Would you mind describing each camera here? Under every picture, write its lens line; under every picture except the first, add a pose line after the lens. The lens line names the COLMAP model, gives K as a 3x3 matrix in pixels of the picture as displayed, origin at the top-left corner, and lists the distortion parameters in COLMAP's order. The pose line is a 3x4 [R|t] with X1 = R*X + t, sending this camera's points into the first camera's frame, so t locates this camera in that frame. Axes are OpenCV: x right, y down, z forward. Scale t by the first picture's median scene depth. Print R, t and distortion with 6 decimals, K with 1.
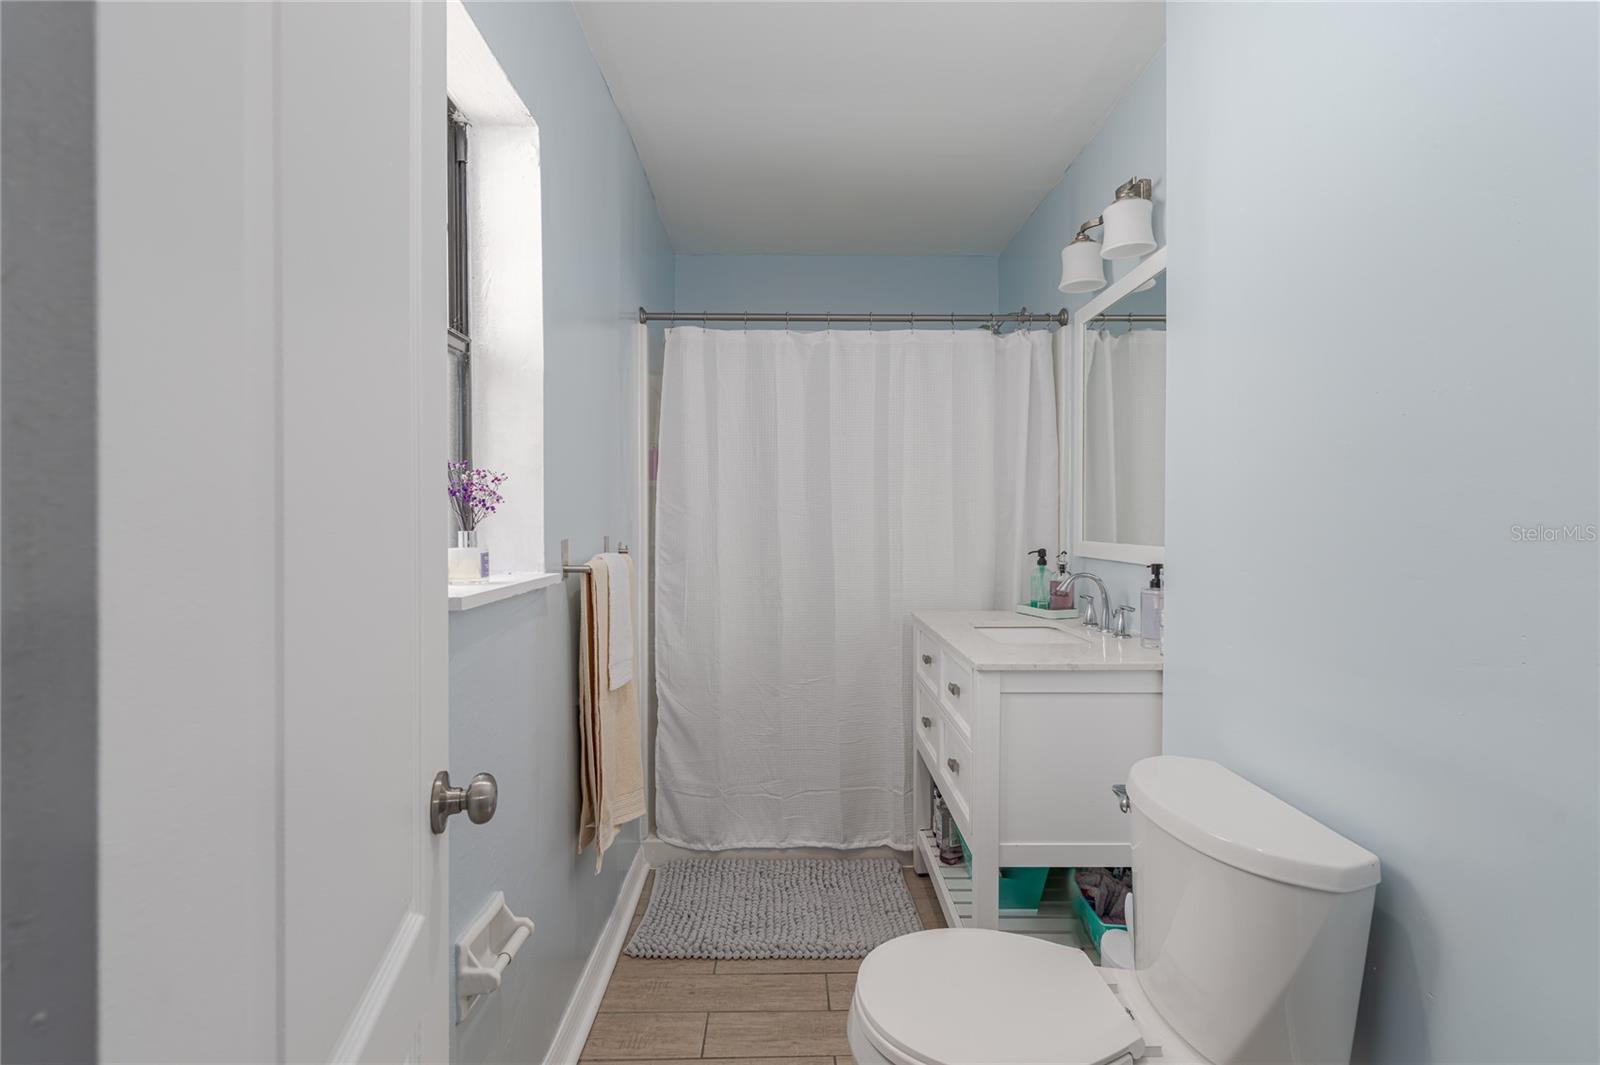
lens RADIAL K [[737.0, 0, 801.2], [0, 737.0, 523.6], [0, 0, 1]] dist [-0.012052, -0.000661]
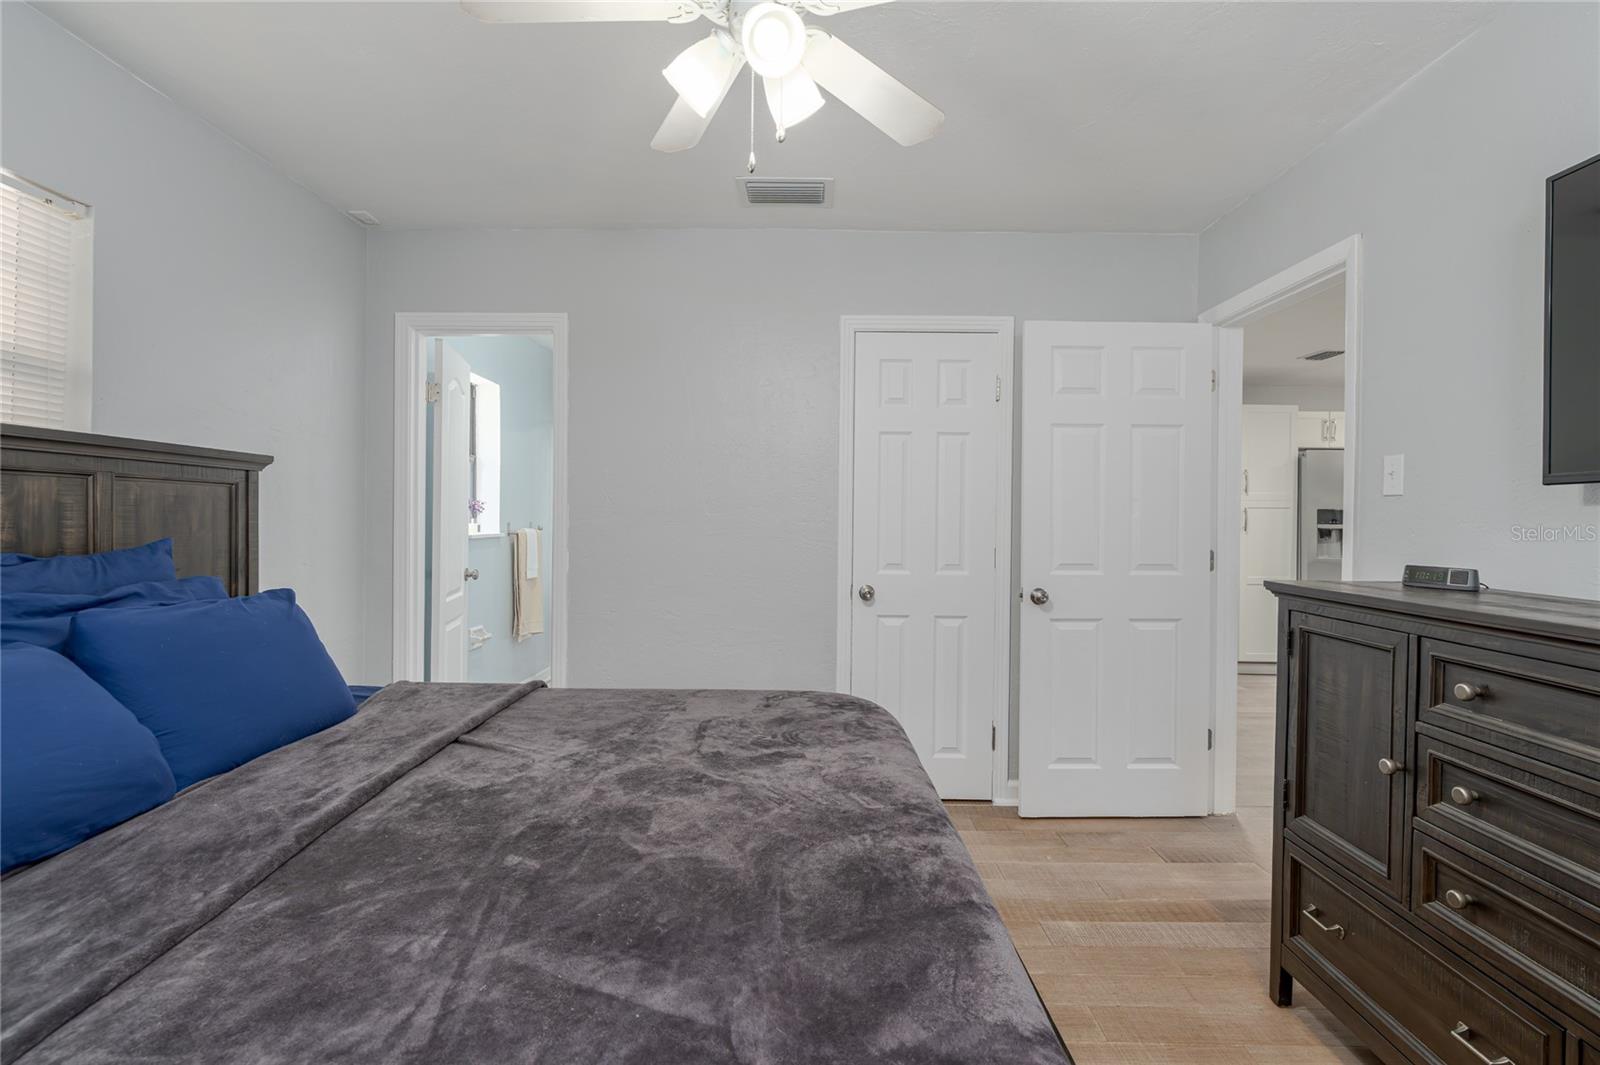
lens RADIAL K [[737.0, 0, 801.2], [0, 737.0, 523.6], [0, 0, 1]] dist [-0.012052, -0.000661]
pose [[0.999706, 0.016594, -0.017706, 1.123191], [-0.016510, 0.999852, 0.004885, -0.007144], [0.017785, -0.004591, 0.999831, -2.382726]]
